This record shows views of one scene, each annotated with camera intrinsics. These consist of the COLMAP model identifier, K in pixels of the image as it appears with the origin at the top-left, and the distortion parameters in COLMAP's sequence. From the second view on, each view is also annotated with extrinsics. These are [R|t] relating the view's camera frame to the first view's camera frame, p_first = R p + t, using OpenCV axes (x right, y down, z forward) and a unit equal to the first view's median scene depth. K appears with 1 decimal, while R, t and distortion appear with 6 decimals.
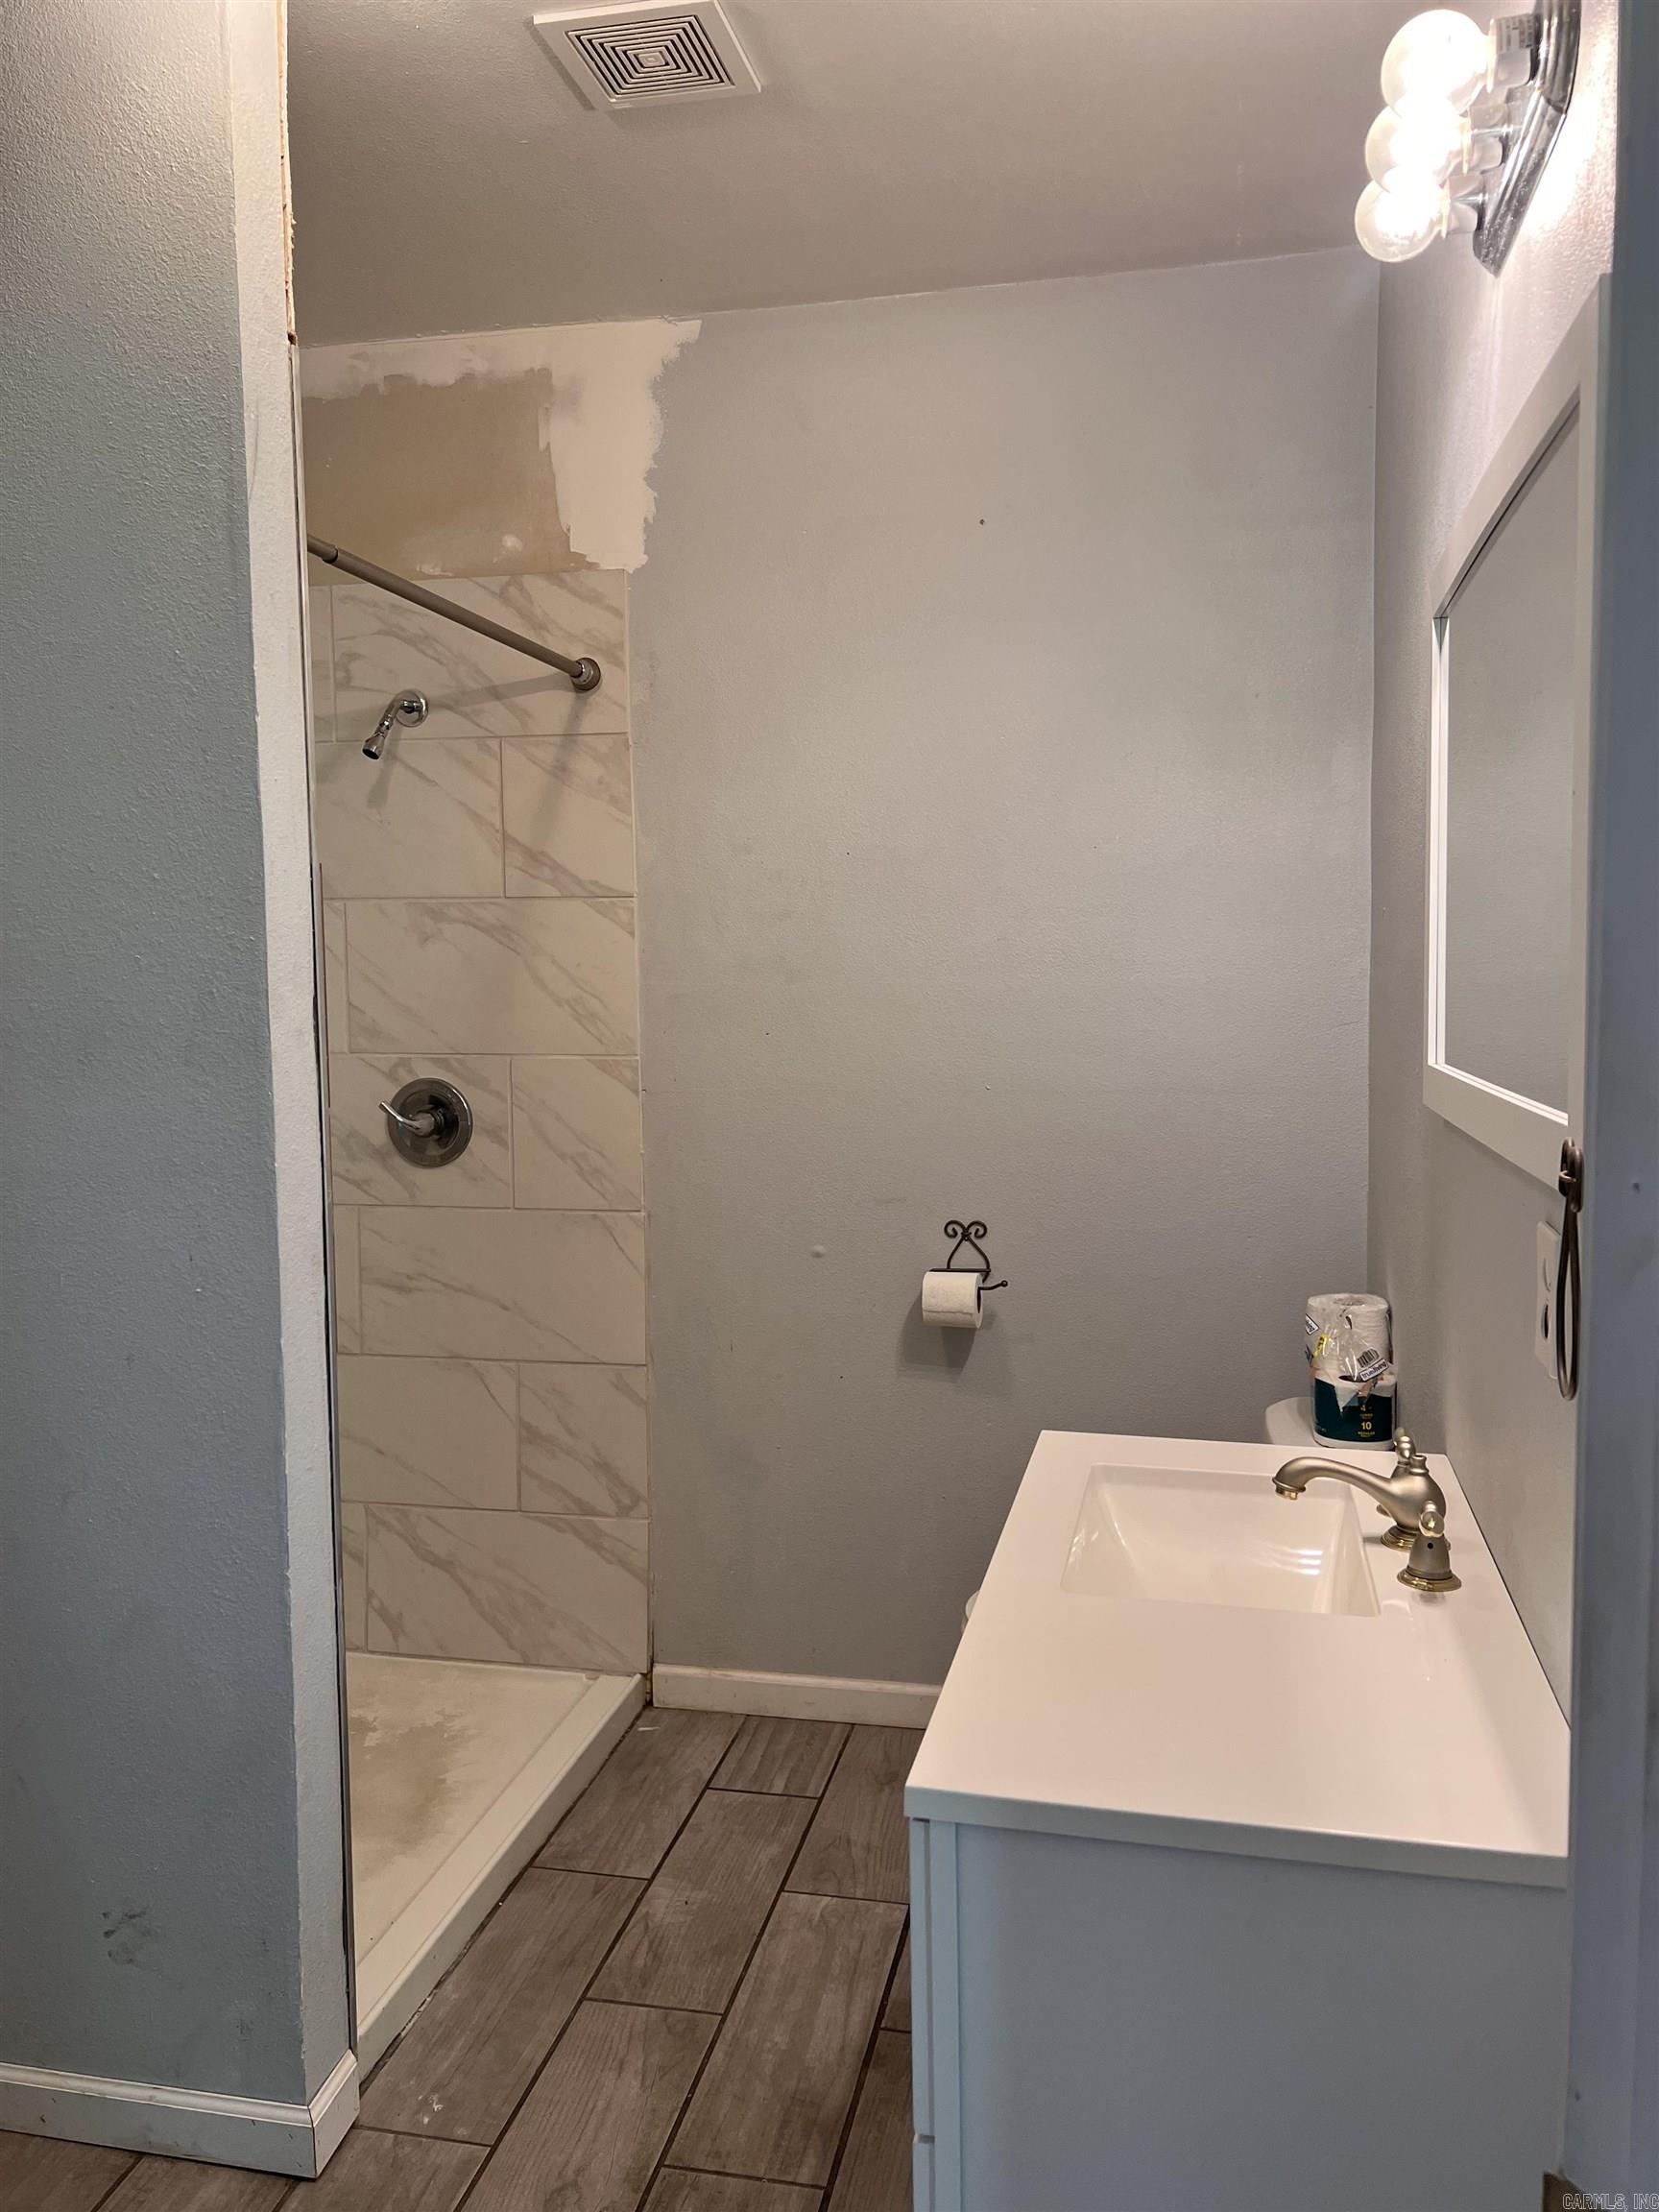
lens RADIAL K [[1648.8, 0, 829.5], [0, 1648.8, 1106.0], [0, 0, 1]] dist [0.150979, -0.334861]
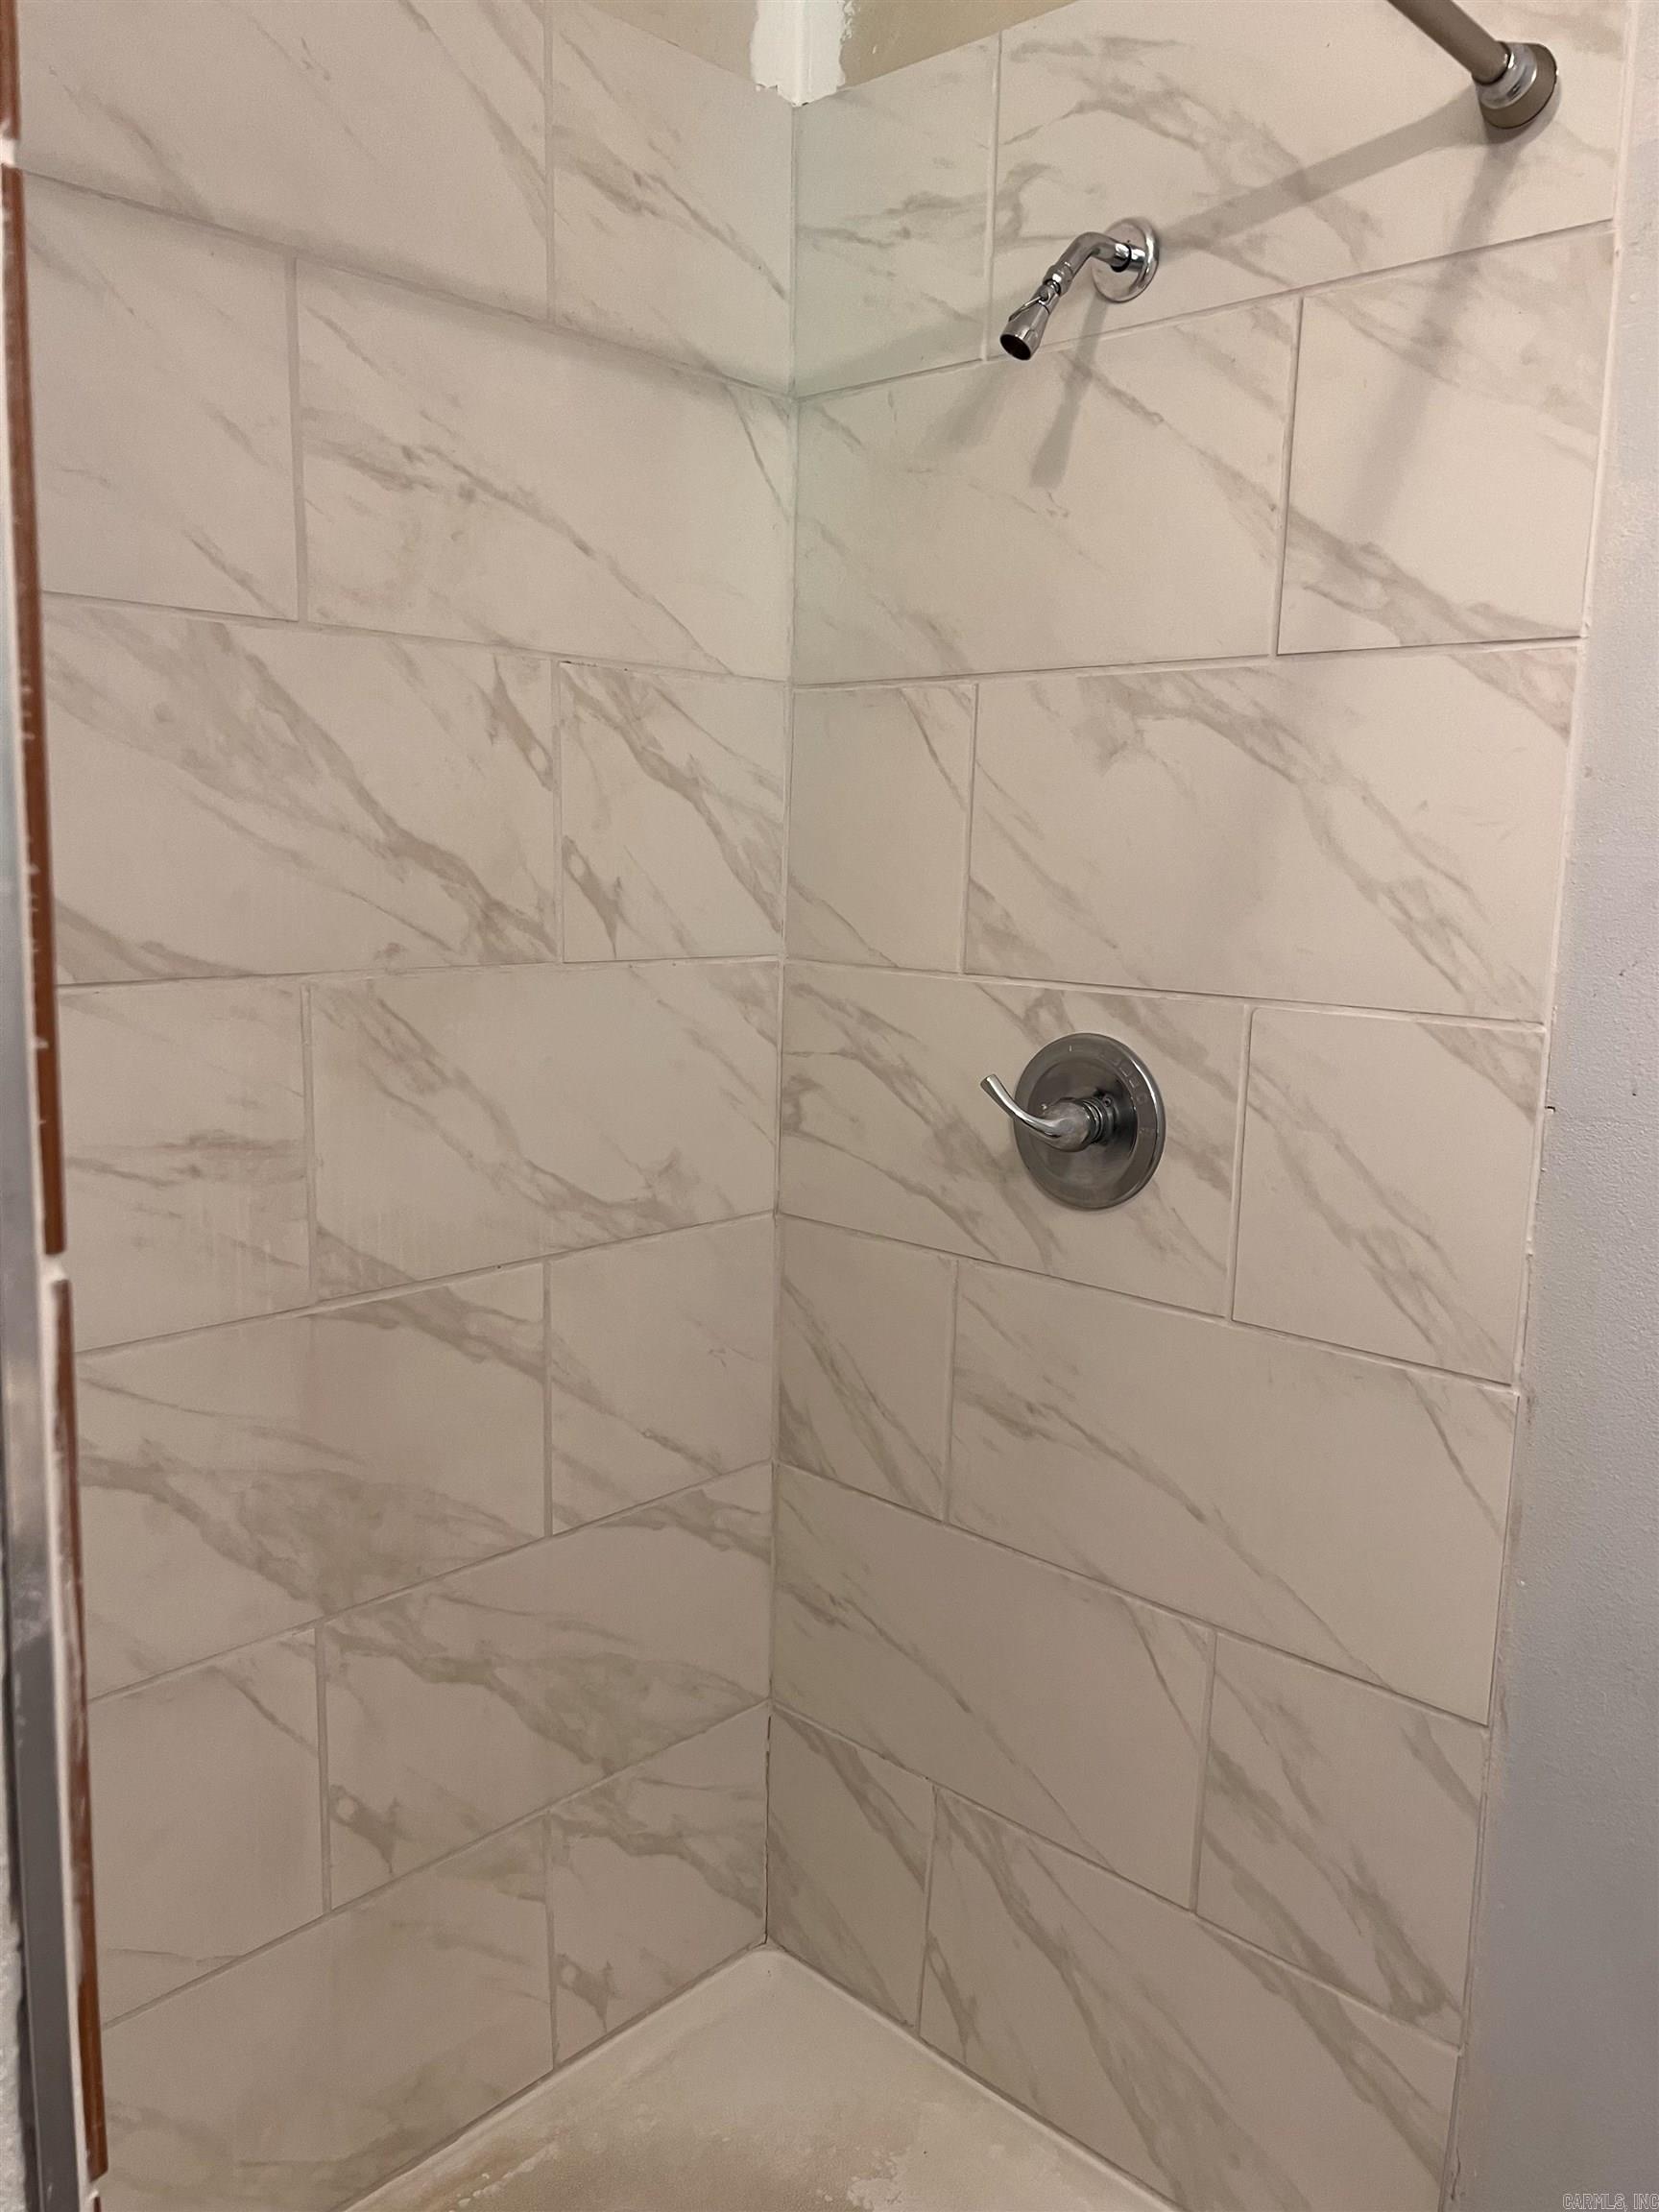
lens RADIAL K [[1654.9, 0, 854.5], [0, 1654.9, 1118.5], [0, 0, 1]] dist [0.049028, -0.061595]
pose [[0.868504, 0.109611, -0.483411, -0.059939], [-0.077976, 0.993314, 0.085135, -0.028739], [0.489510, -0.036245, 0.871244, 0.534957]]
